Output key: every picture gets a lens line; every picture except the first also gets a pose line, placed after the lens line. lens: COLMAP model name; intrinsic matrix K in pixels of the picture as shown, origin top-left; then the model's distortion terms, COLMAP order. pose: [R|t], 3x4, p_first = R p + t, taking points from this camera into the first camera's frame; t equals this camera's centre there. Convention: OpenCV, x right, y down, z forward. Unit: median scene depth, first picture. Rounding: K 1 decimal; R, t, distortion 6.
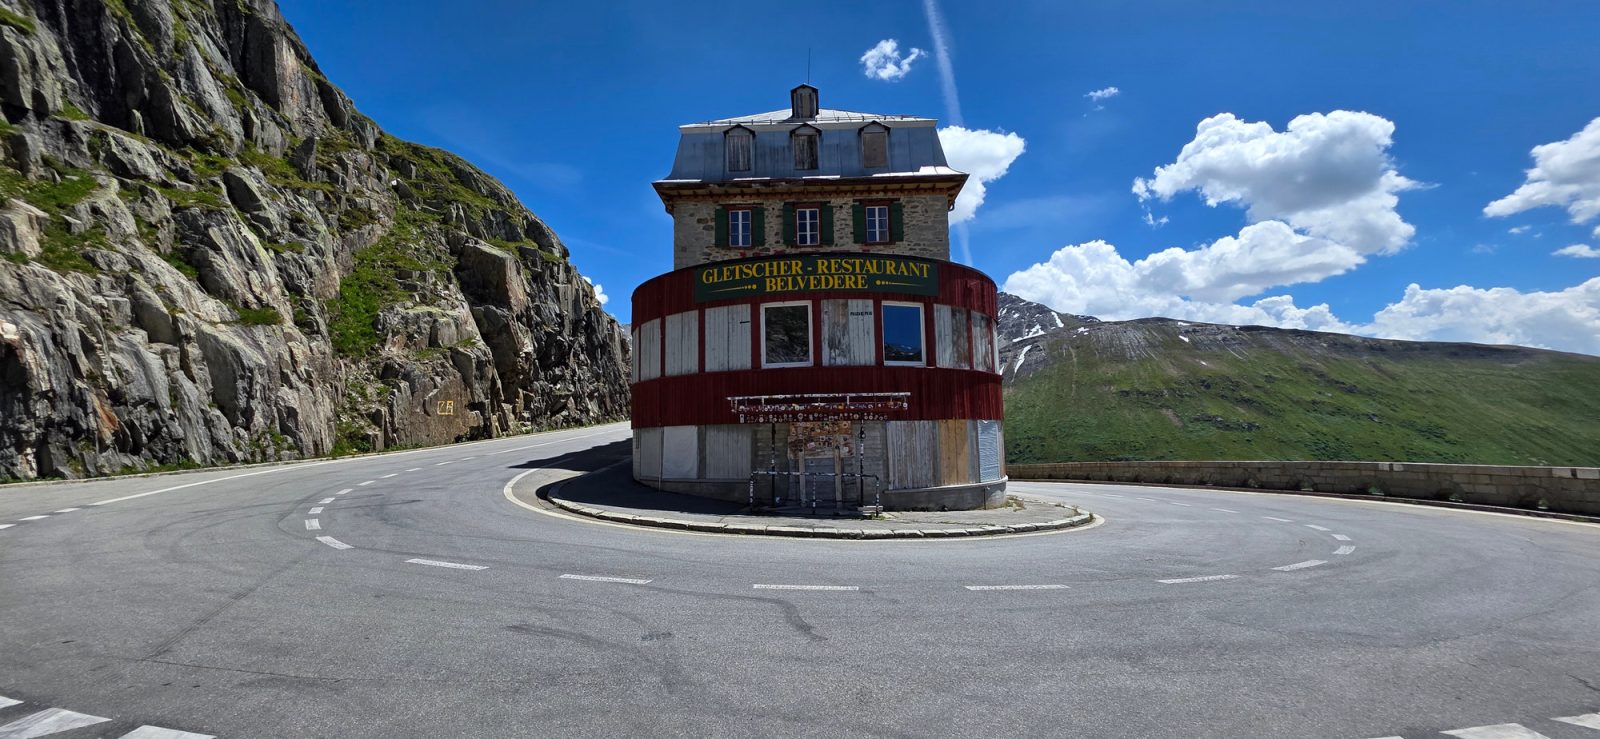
lens RADIAL K [[633.0, 0, 806.9], [0, 633.0, 367.6], [0, 0, 1]] dist [0.001218, -0.000024]
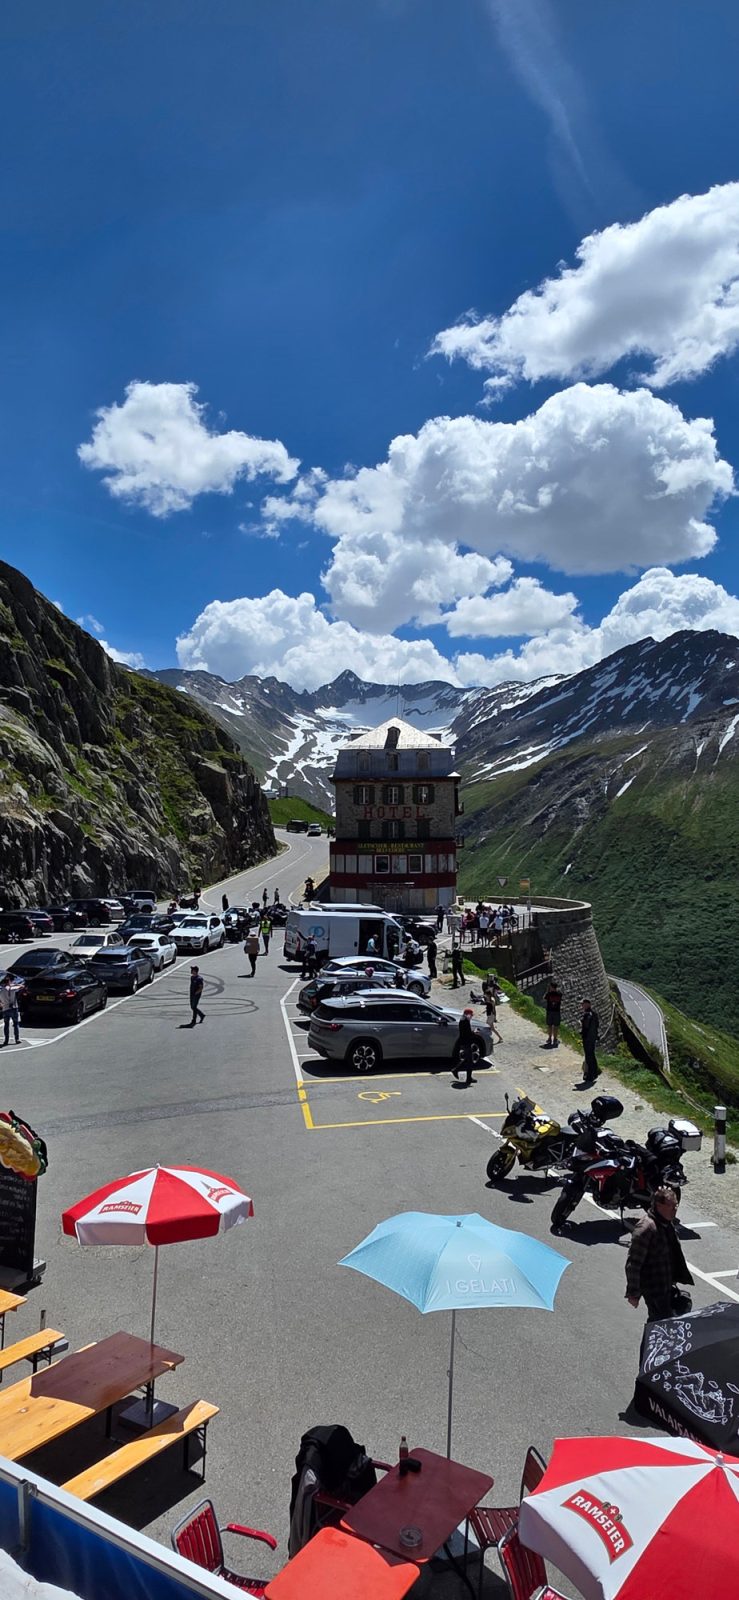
lens RADIAL K [[633.0, 0, 369.5], [0, 633.0, 800.0], [0, 0, 1]] dist [0.001218, -0.000024]
pose [[0.997956, 0.010219, -0.063087, 0.061071], [-0.009269, 0.999840, 0.015322, -0.241456], [0.063233, -0.014706, 0.997890, -1.321075]]
